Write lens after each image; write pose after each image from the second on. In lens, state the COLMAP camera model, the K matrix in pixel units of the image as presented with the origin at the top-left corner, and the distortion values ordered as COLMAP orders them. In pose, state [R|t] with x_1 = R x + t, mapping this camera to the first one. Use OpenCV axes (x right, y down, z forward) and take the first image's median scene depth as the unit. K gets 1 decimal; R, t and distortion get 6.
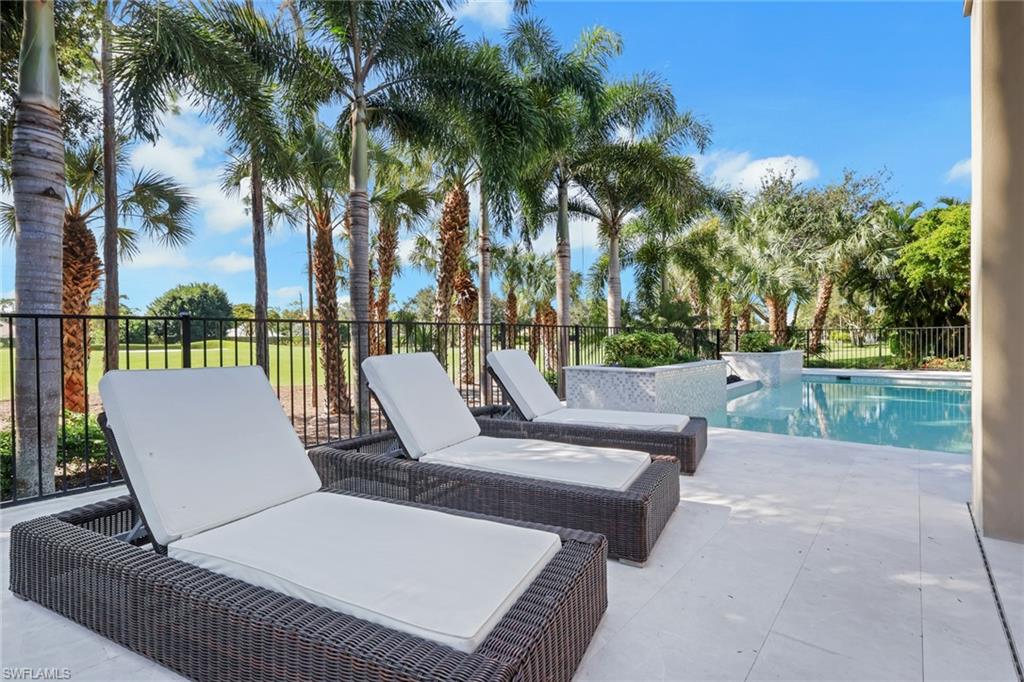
lens RADIAL K [[482.3, 0, 515.6], [0, 482.3, 335.0], [0, 0, 1]] dist [-0.000687, -0.000098]
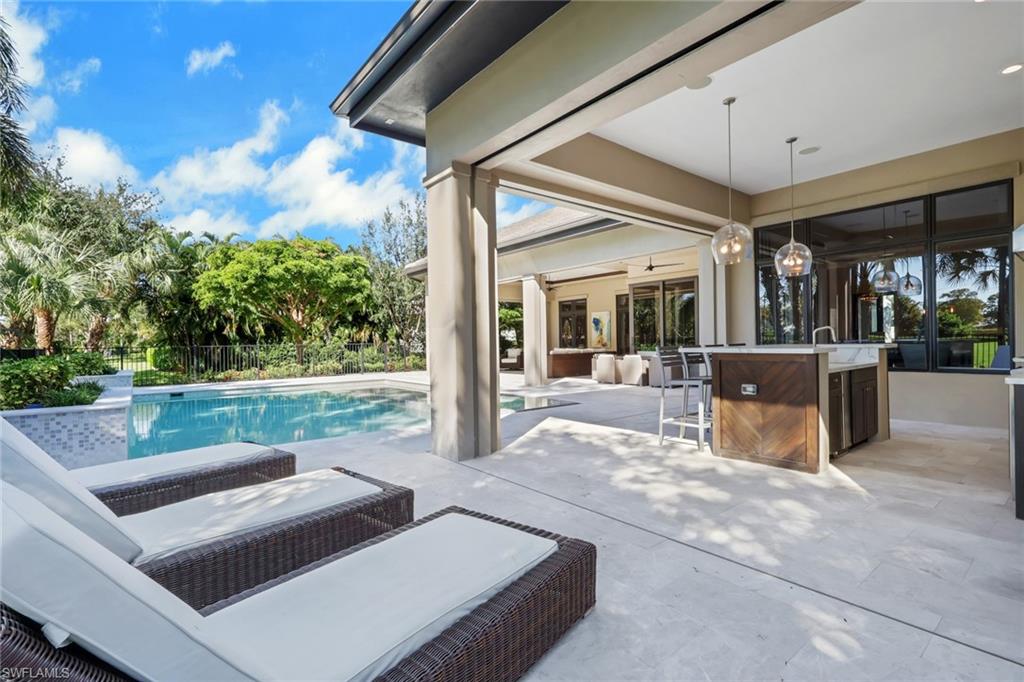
lens RADIAL K [[482.3, 0, 515.6], [0, 482.3, 335.0], [0, 0, 1]] dist [-0.000687, -0.000098]
pose [[0.177995, 0.021098, 0.983805, -0.142491], [0.002232, 0.999759, -0.021844, -0.009990], [-0.984029, 0.006084, 0.177905, 0.059179]]
